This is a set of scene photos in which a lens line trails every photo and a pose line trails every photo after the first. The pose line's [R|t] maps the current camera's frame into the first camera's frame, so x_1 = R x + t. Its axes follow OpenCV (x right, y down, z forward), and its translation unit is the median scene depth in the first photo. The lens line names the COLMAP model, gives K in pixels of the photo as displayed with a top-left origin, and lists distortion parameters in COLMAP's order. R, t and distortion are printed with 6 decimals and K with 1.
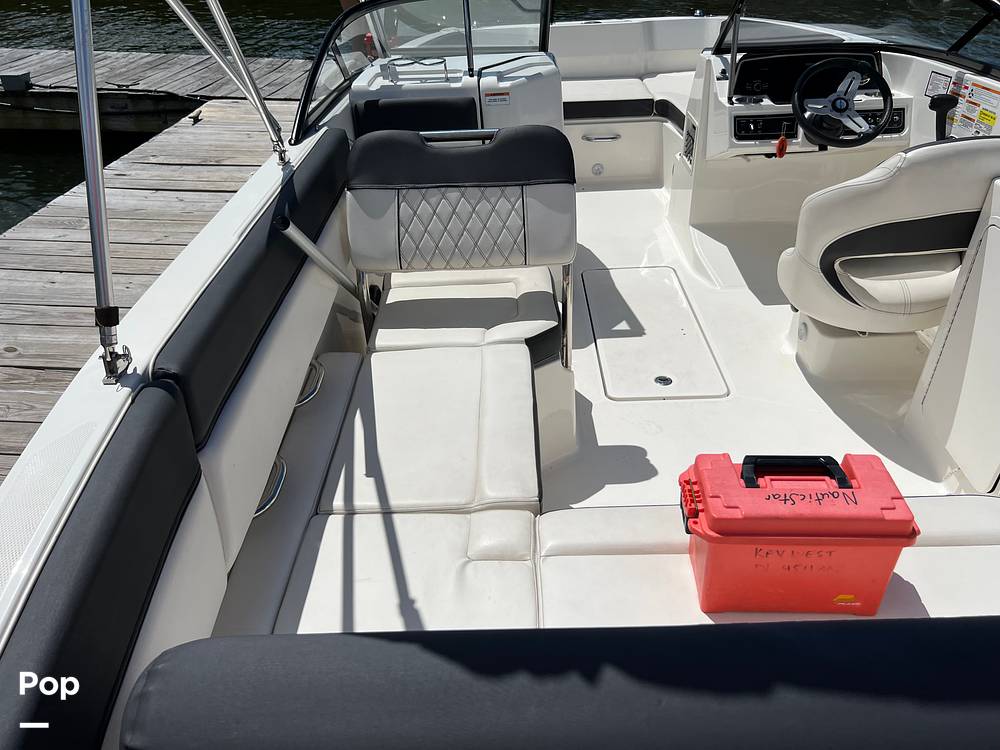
lens RADIAL K [[725.7, 0, 496.3], [0, 725.7, 375.5], [0, 0, 1]] dist [0.035518, -0.044736]
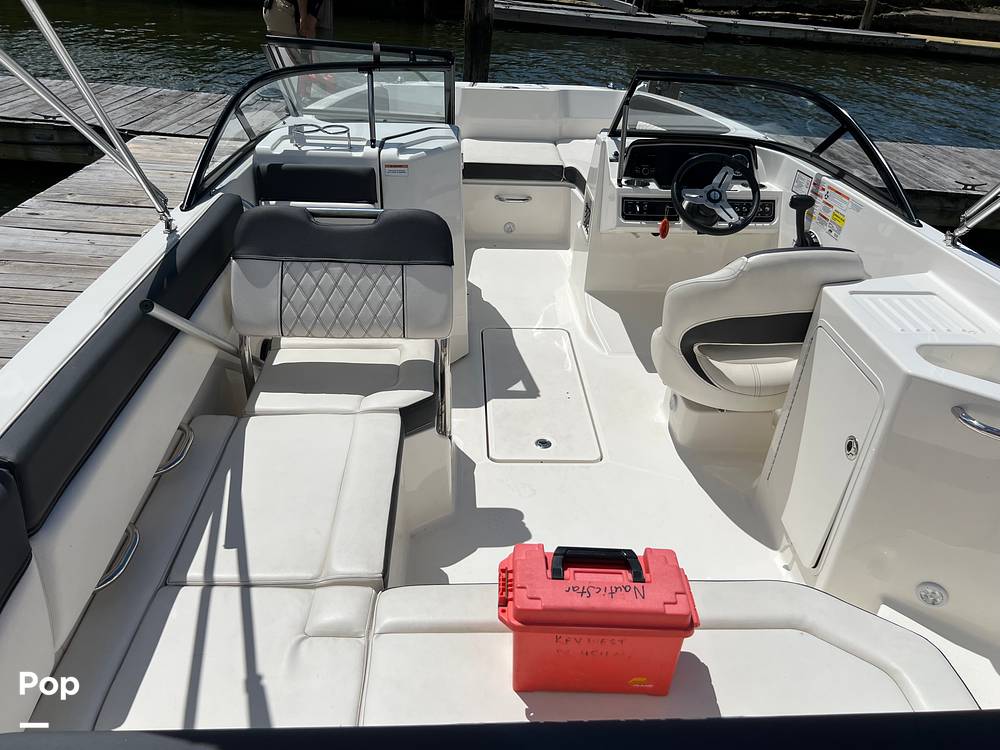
lens RADIAL K [[736.1, 0, 496.7], [0, 736.1, 363.9], [0, 0, 1]] dist [0.045547, -0.056897]
pose [[0.996074, 0.043838, 0.076905, 0.088828], [-0.039948, 0.997878, -0.051410, -0.061267], [-0.078996, 0.048136, 0.995712, -0.068345]]
